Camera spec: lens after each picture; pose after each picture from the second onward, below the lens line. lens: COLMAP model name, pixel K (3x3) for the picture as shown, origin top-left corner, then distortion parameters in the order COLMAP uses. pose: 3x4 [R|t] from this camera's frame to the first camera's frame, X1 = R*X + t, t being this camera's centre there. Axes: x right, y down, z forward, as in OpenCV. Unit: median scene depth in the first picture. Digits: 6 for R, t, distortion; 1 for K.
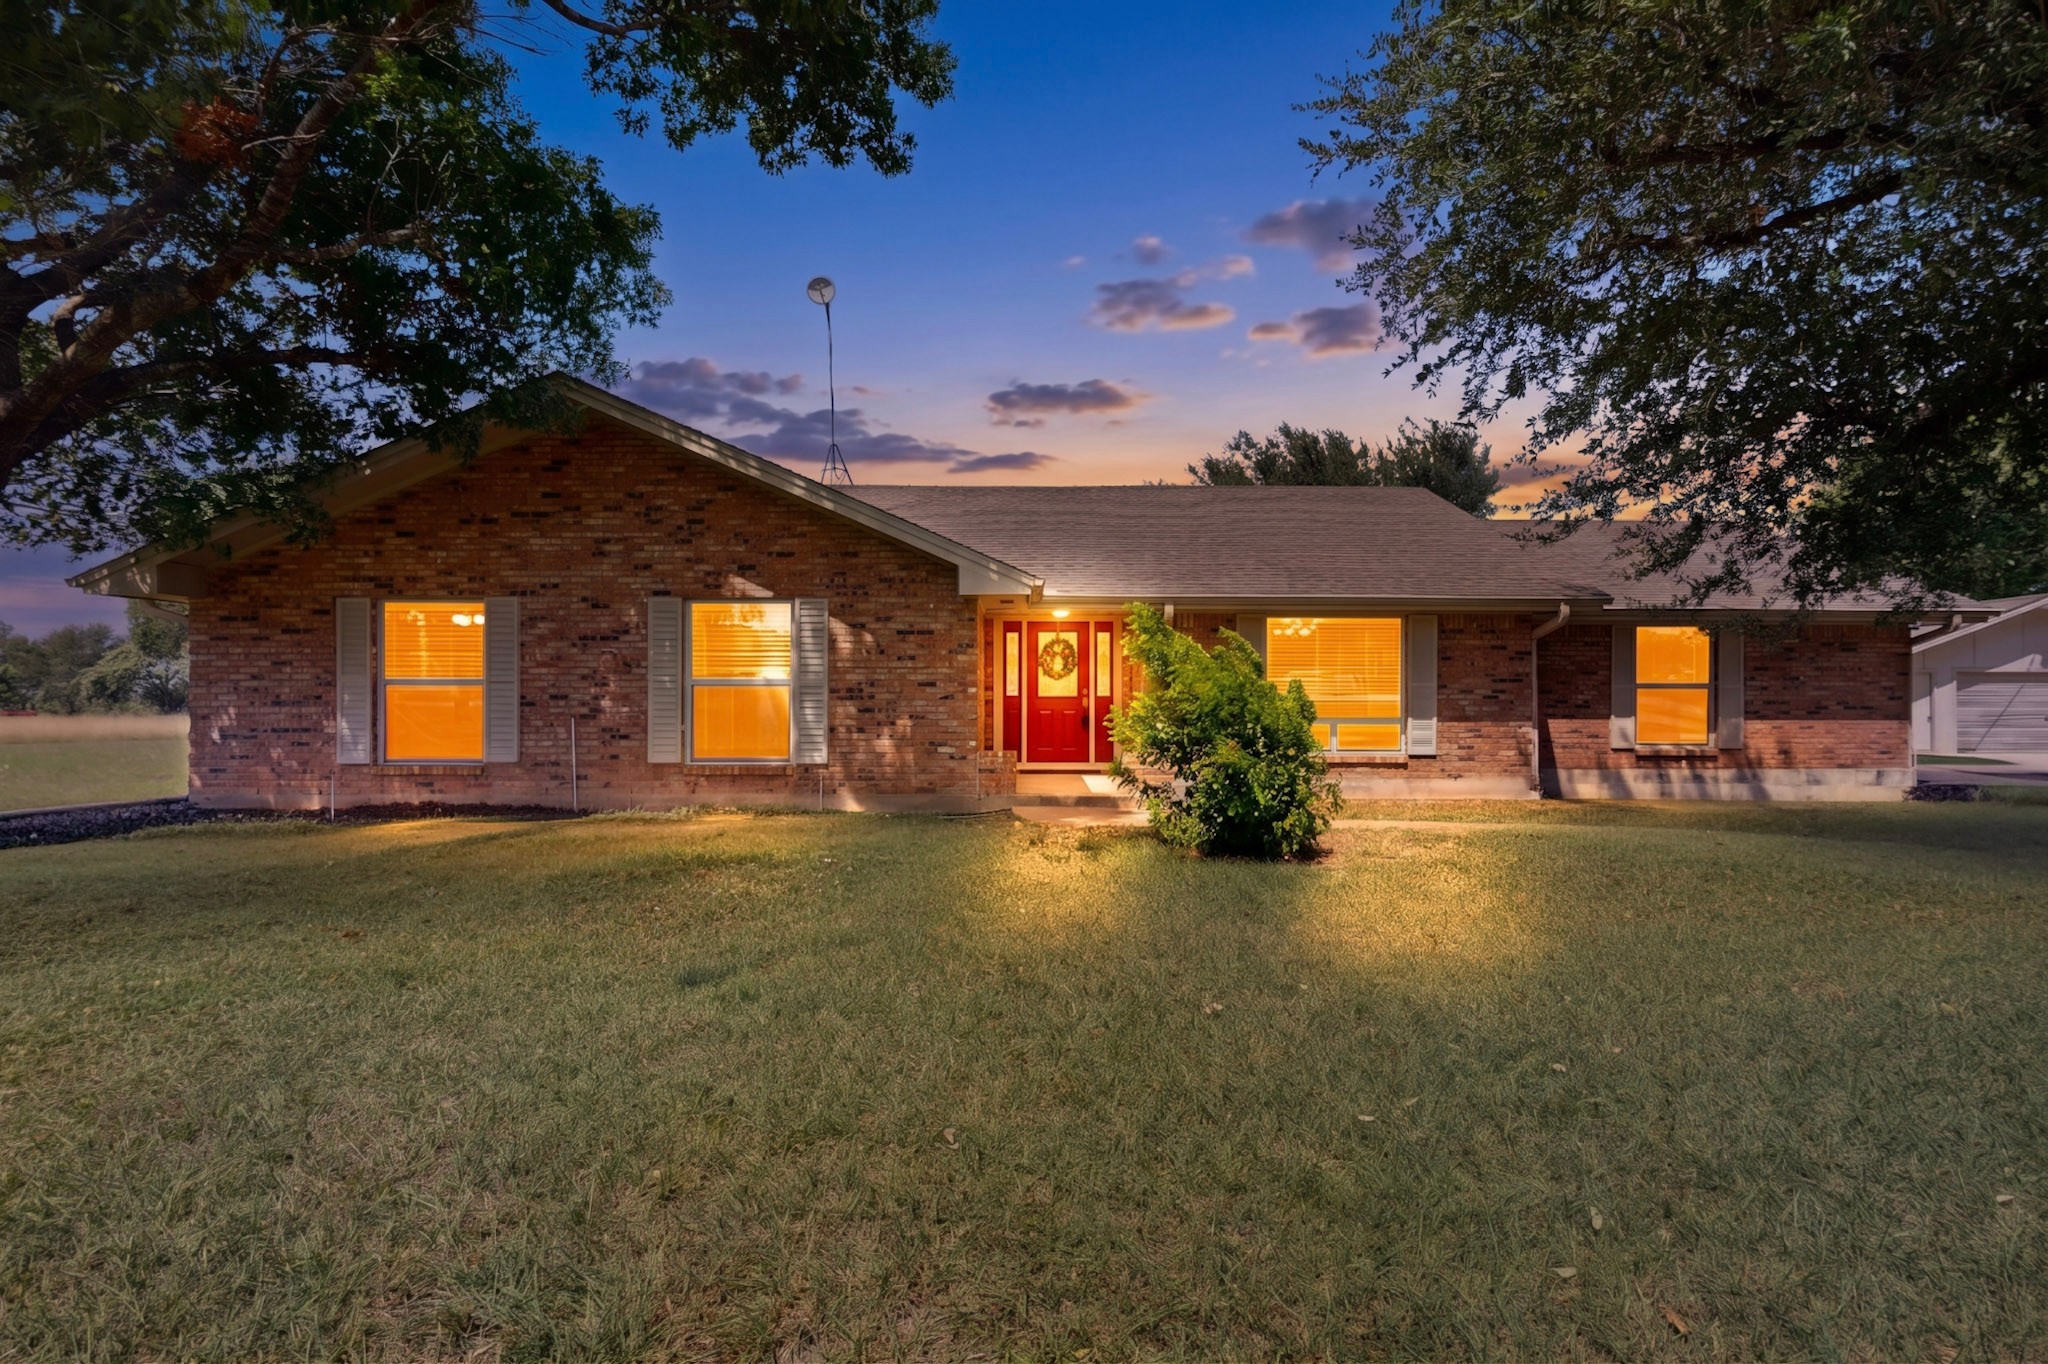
lens RADIAL K [[805.8, 0, 1020.4], [0, 805.8, 682.5], [0, 0, 1]] dist [-0.004400, -0.000477]
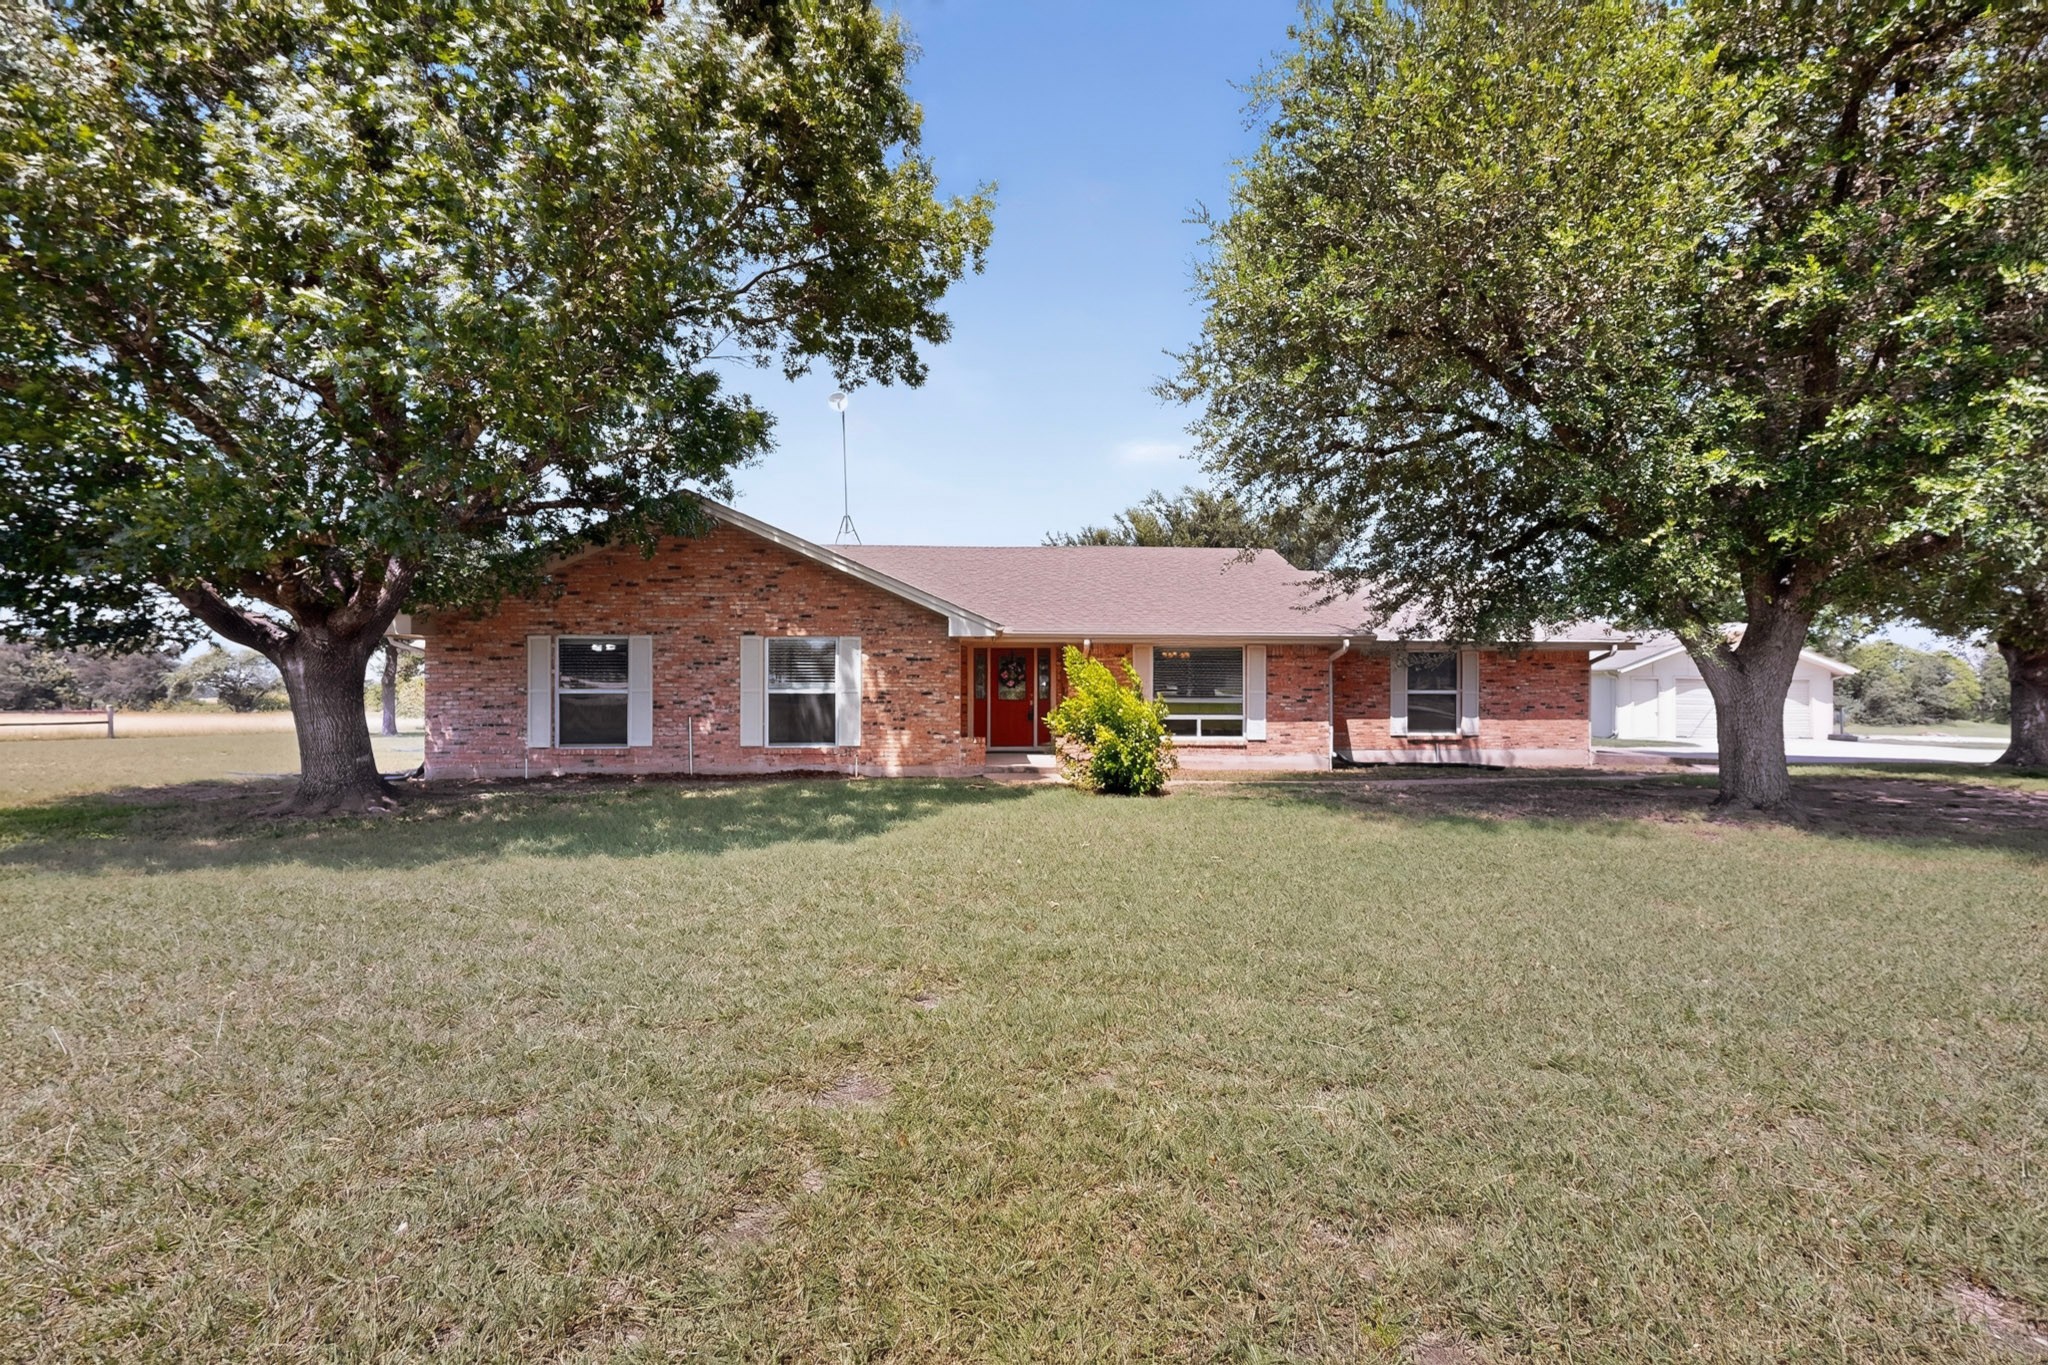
lens RADIAL K [[805.8, 0, 1031.0], [0, 805.8, 681.8], [0, 0, 1]] dist [-0.004400, -0.000477]
pose [[0.996972, 0.001614, 0.077750, -0.039030], [-0.002012, 0.999985, 0.005044, -0.028792], [-0.077740, -0.005185, 0.996960, -0.548626]]
